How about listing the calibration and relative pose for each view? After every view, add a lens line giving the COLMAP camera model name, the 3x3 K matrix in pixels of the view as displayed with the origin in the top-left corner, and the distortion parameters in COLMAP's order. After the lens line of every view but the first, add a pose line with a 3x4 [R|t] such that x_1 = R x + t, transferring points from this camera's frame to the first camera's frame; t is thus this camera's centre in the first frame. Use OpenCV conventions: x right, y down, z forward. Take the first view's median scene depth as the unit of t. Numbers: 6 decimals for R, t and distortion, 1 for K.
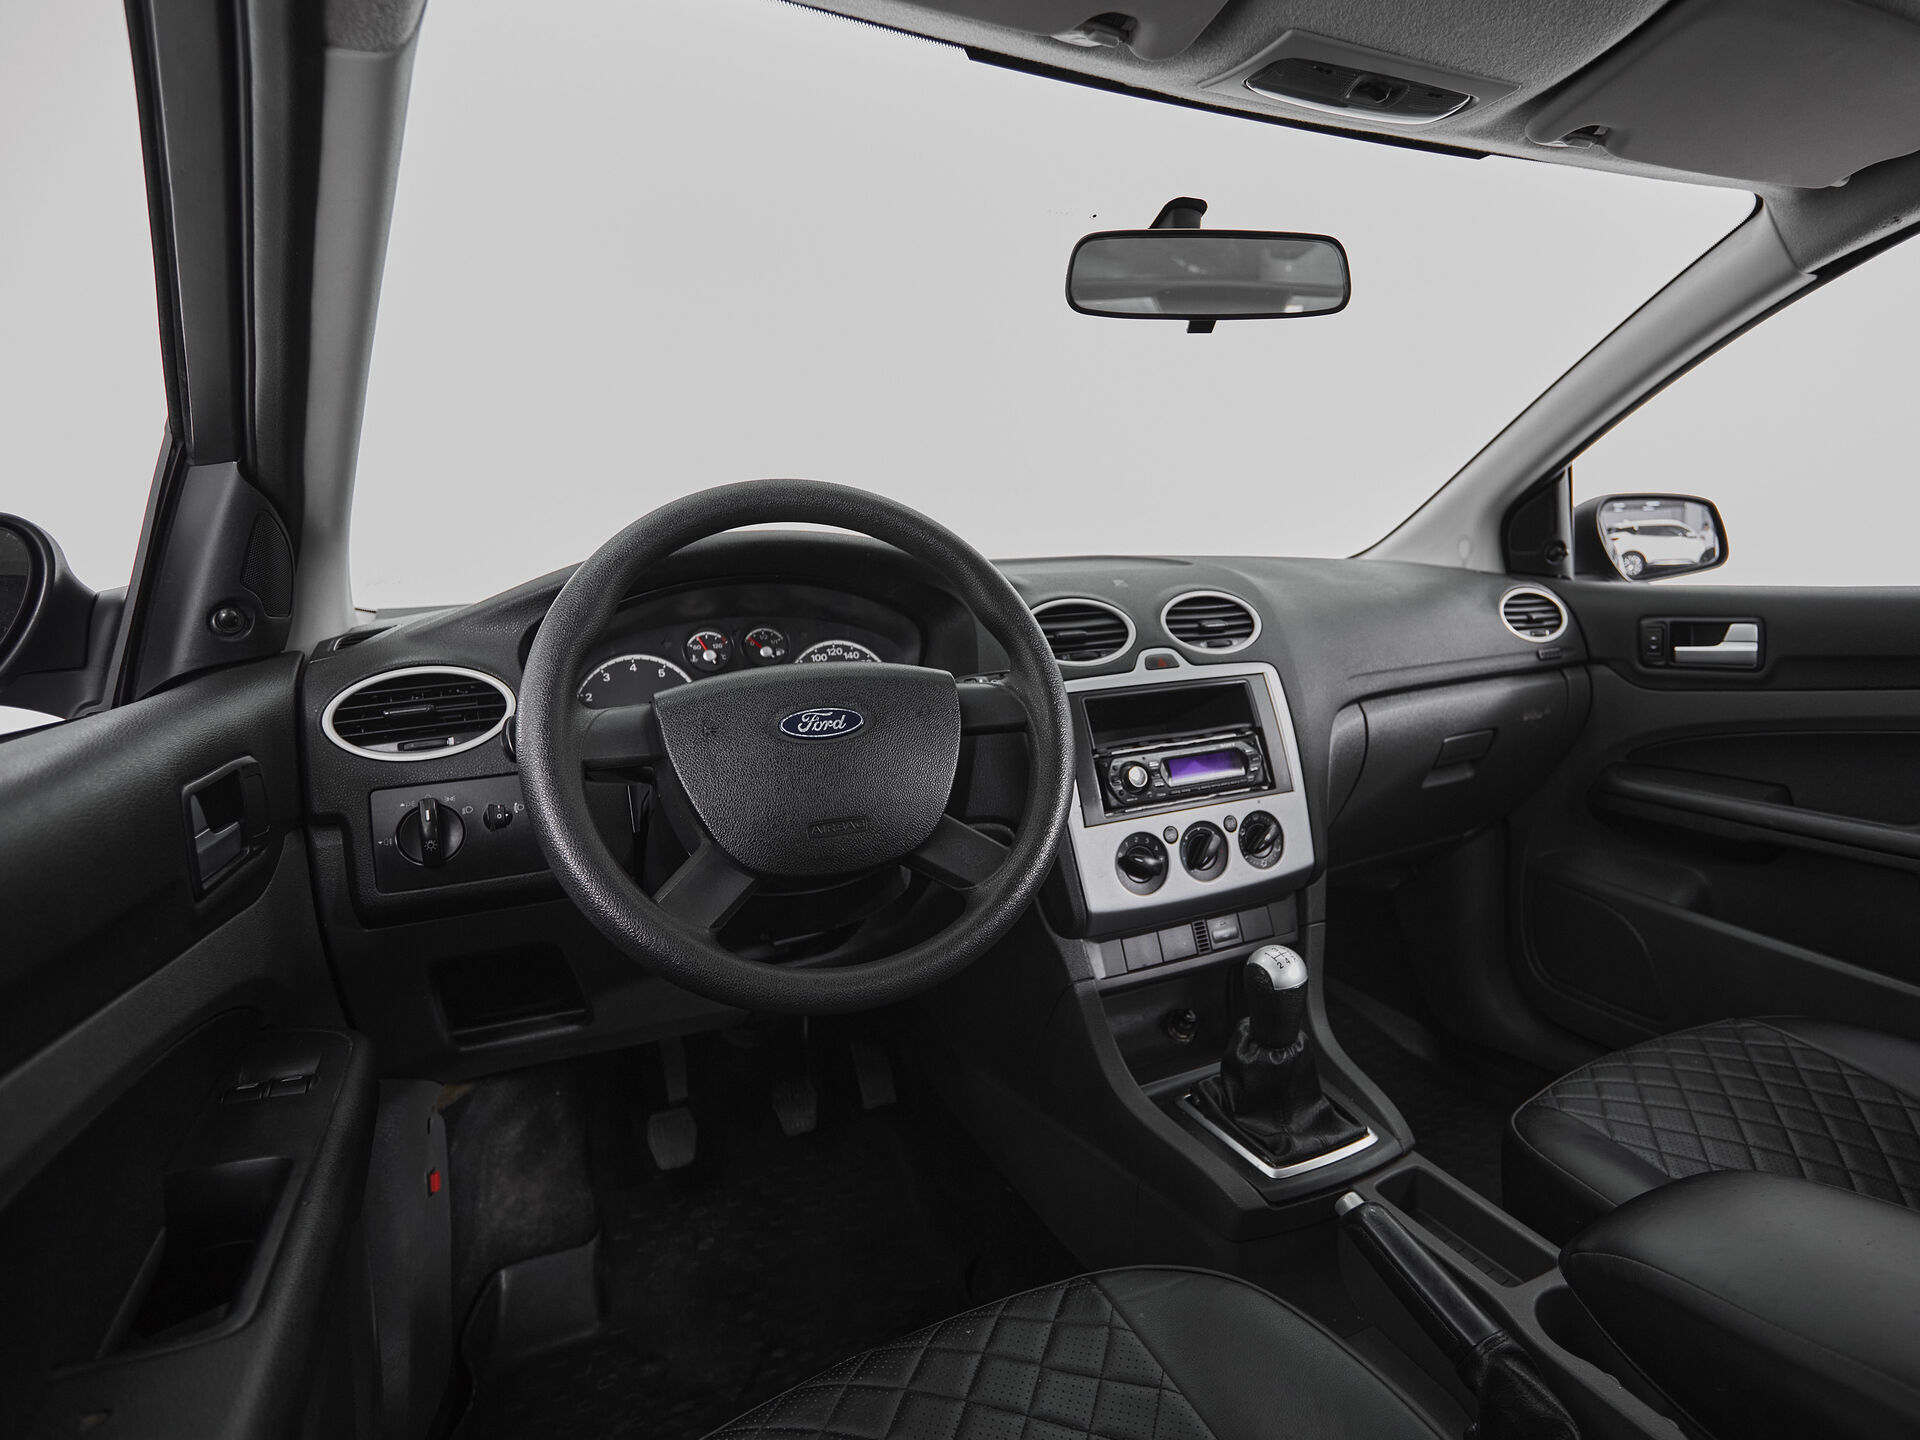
lens RADIAL K [[1014.6, 0, 1010.3], [0, 1014.6, 712.0], [0, 0, 1]] dist [-0.001110, 0.000051]
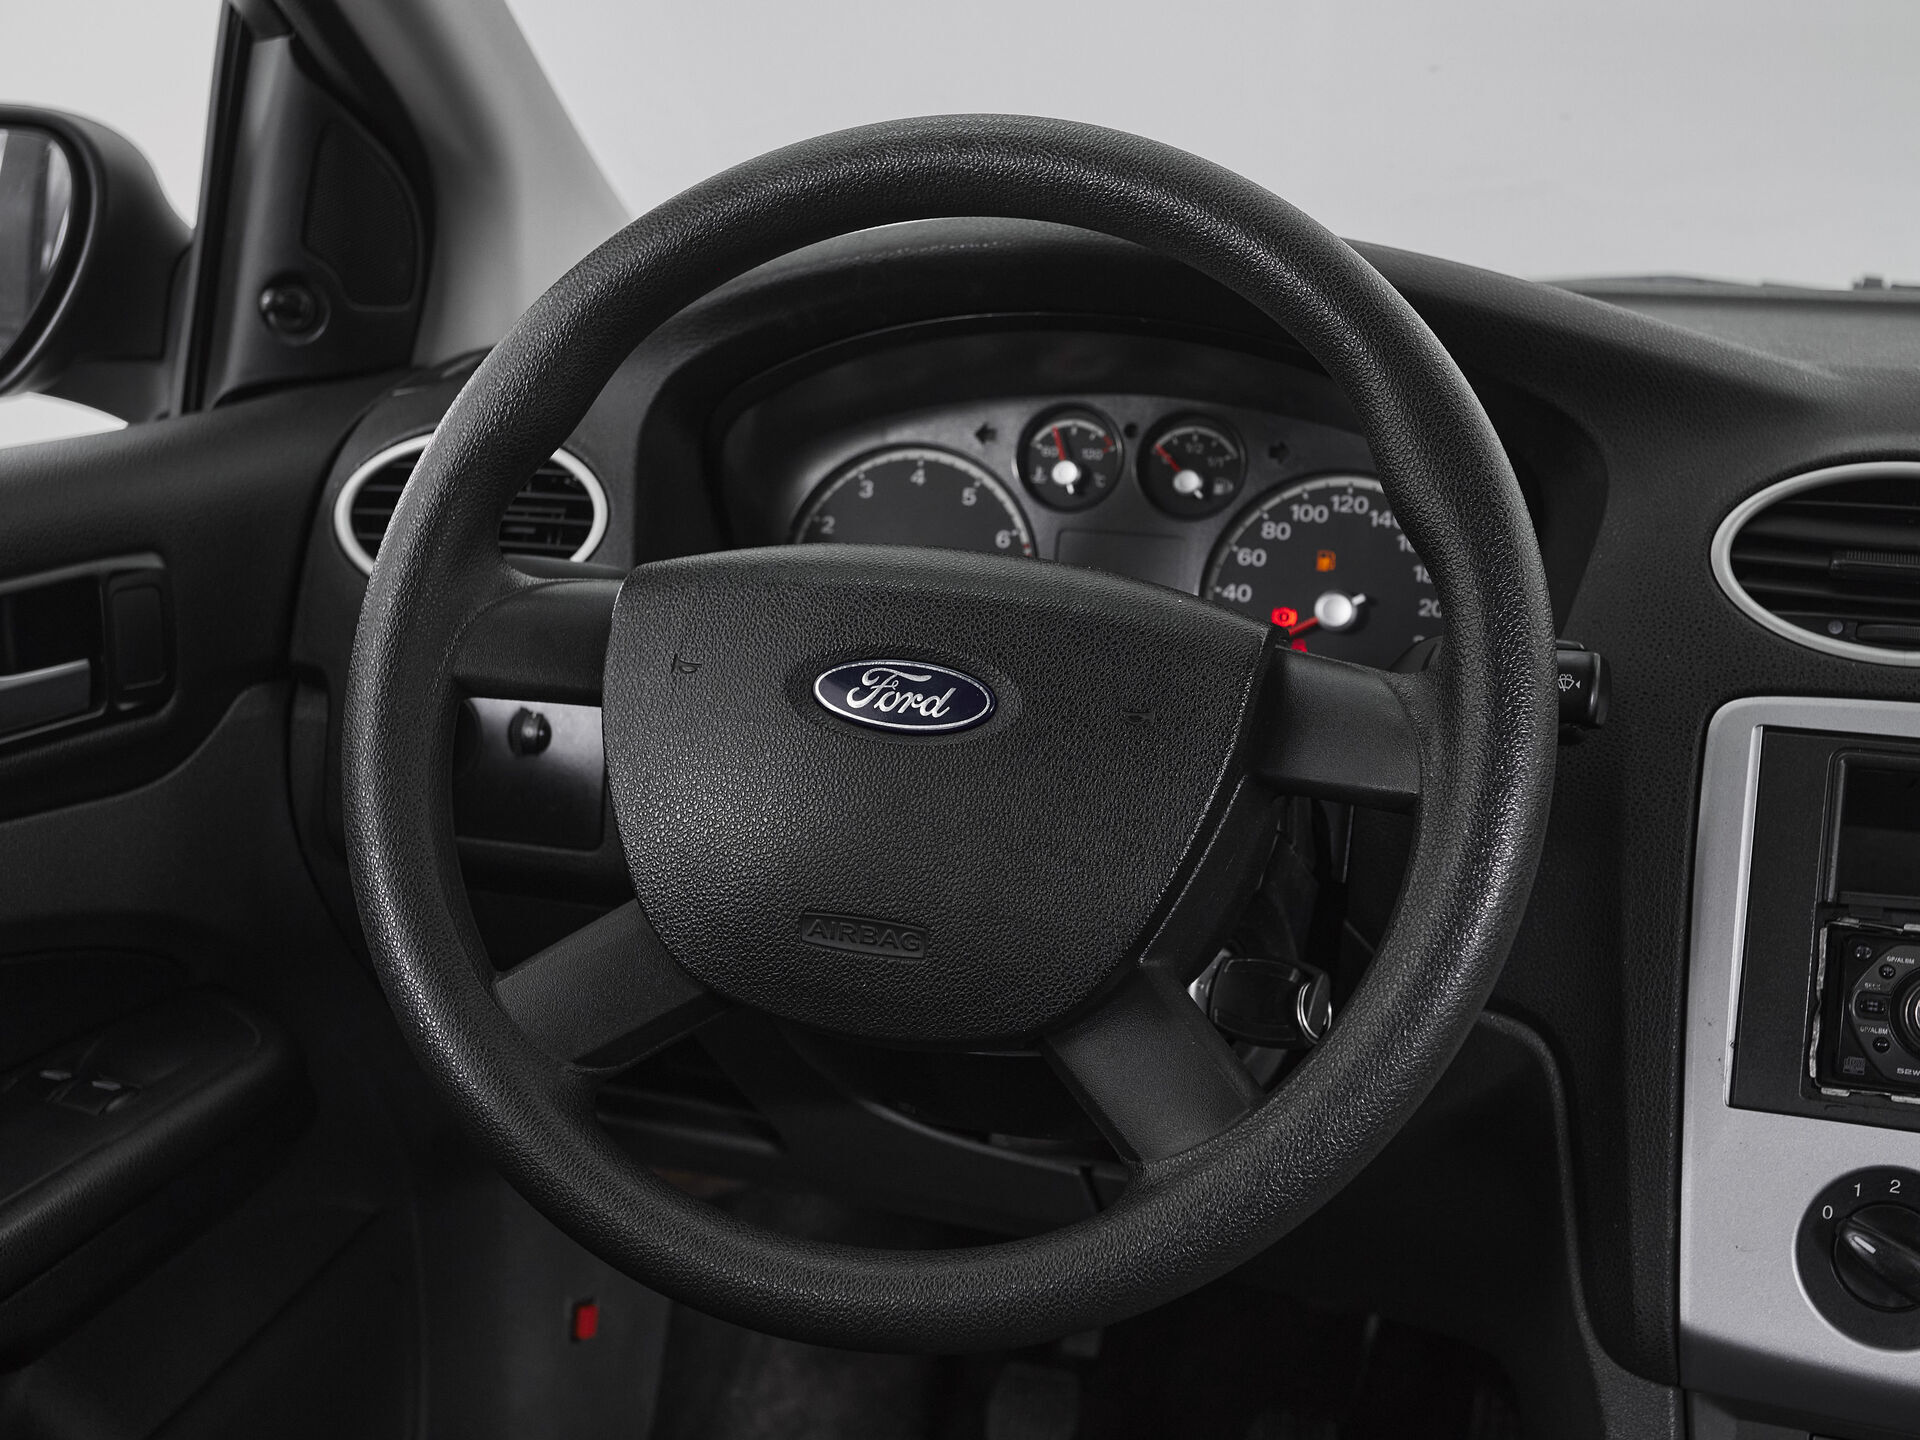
lens RADIAL K [[2293.0, 0, 1019.4], [0, 2293.0, 746.4], [0, 0, 1]] dist [0.023425, 0.013700]
pose [[0.734325, 0.226457, -0.639909, 0.359448], [-0.149956, 0.973538, 0.172443, -0.107058], [0.662027, -0.030672, 0.748852, 0.208739]]
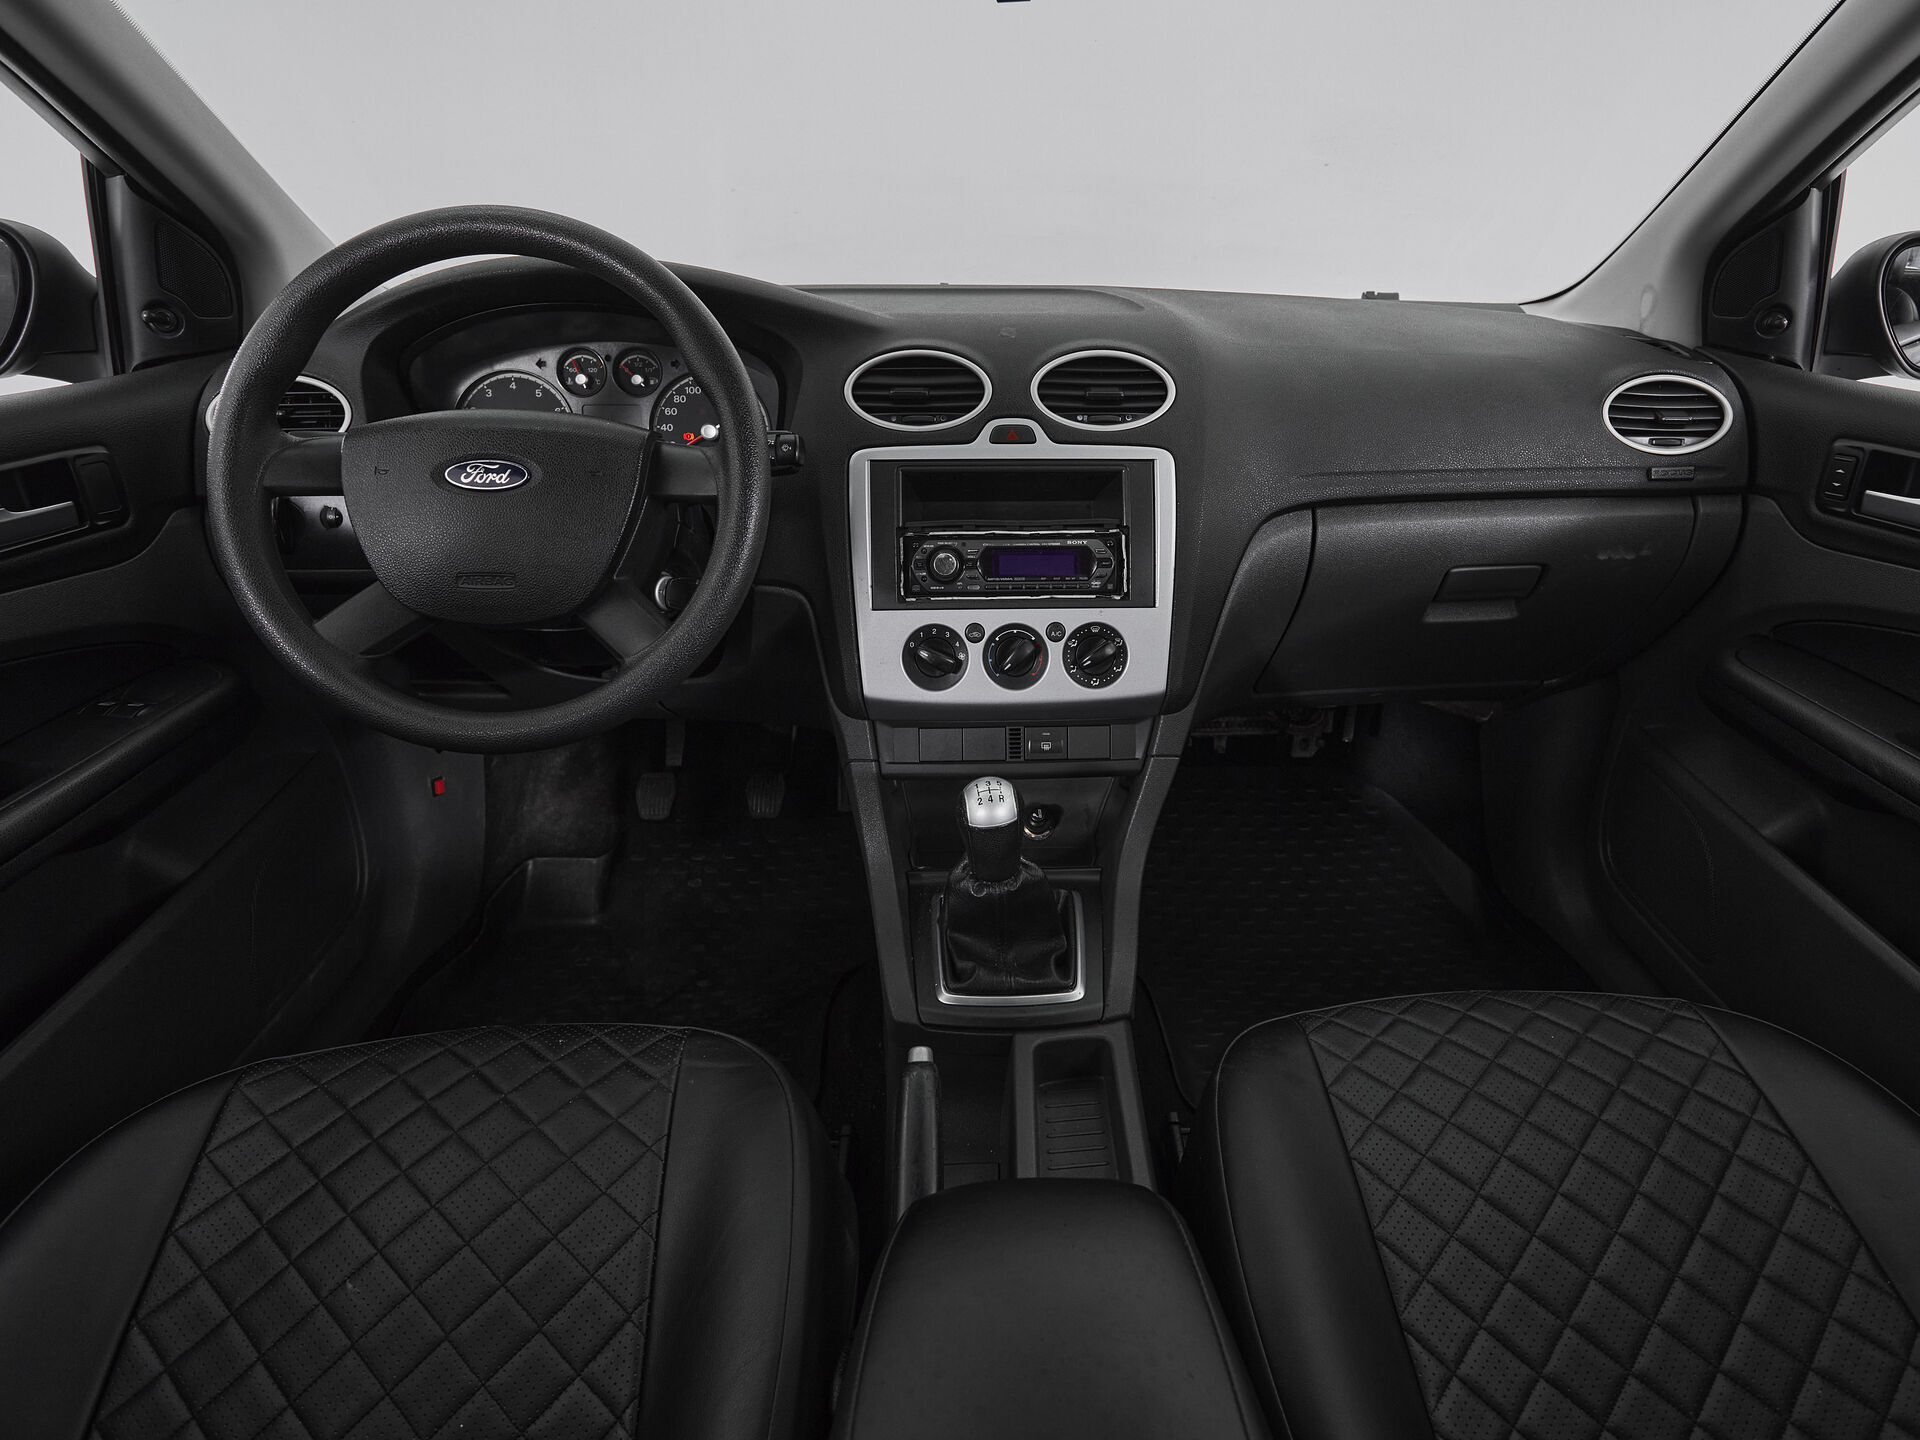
lens RADIAL K [[979.6, 0, 993.1], [0, 979.6, 674.8], [0, 0, 1]] dist [-0.002782, -0.000156]
pose [[0.913199, 0.202059, -0.353892, 0.476051], [-0.099411, 0.952639, 0.287396, -0.093858], [0.395202, -0.227270, 0.890036, 0.211489]]
